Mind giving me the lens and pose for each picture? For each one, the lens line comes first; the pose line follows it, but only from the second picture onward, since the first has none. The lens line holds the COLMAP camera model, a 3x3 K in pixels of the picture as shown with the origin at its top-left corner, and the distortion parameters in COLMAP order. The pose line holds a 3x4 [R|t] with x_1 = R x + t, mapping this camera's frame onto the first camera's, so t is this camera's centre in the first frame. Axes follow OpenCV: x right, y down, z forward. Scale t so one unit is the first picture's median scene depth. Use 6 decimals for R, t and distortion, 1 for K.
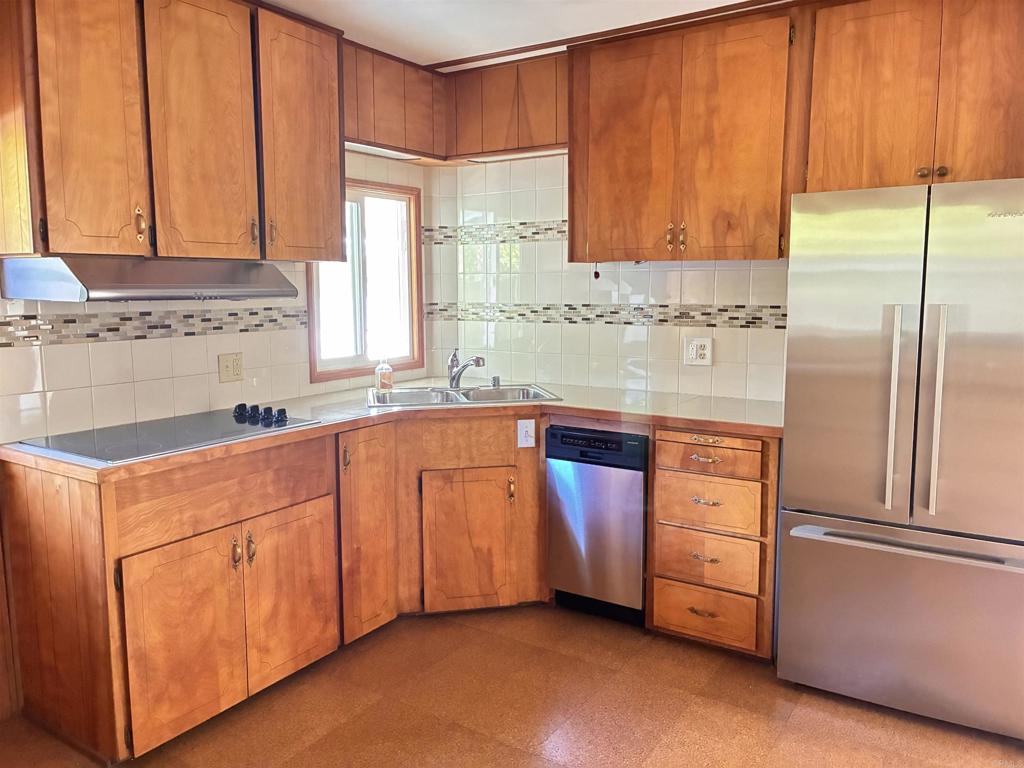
lens RADIAL K [[781.2, 0, 517.7], [0, 781.2, 380.2], [0, 0, 1]] dist [0.056458, -0.072392]
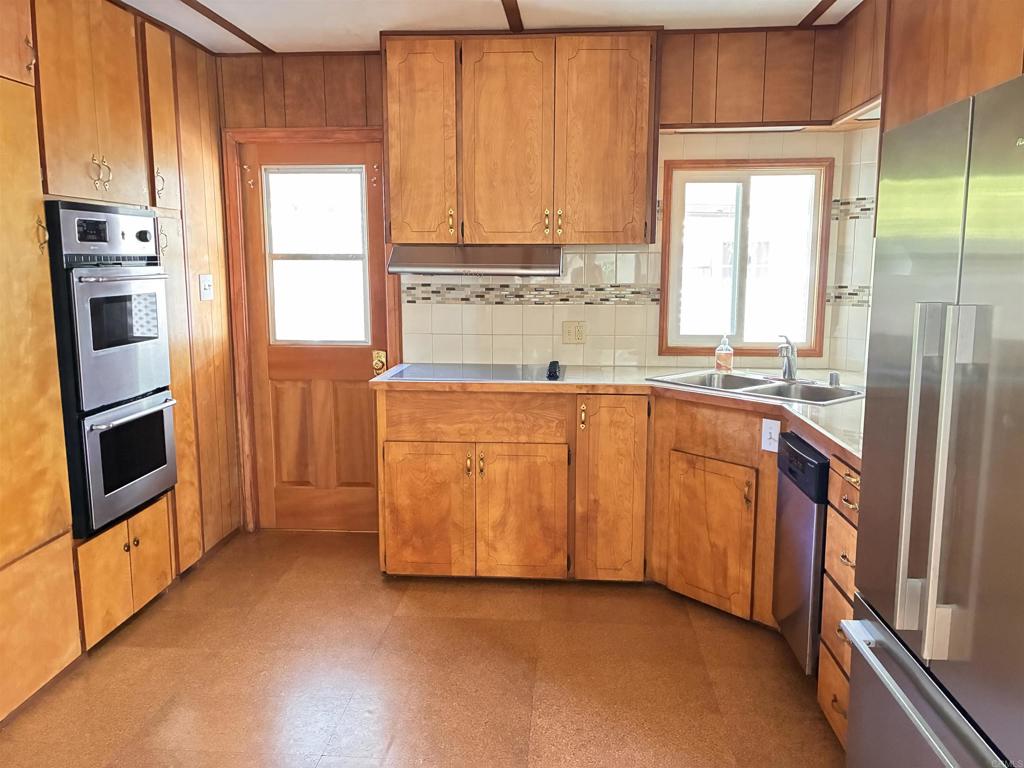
lens RADIAL K [[781.2, 0, 517.7], [0, 781.2, 380.2], [0, 0, 1]] dist [0.056458, -0.072392]
pose [[0.479748, 0.132794, -0.867299, 0.729928], [-0.112320, 0.989643, 0.089396, -0.046094], [0.870187, 0.054527, 0.489695, 0.364191]]
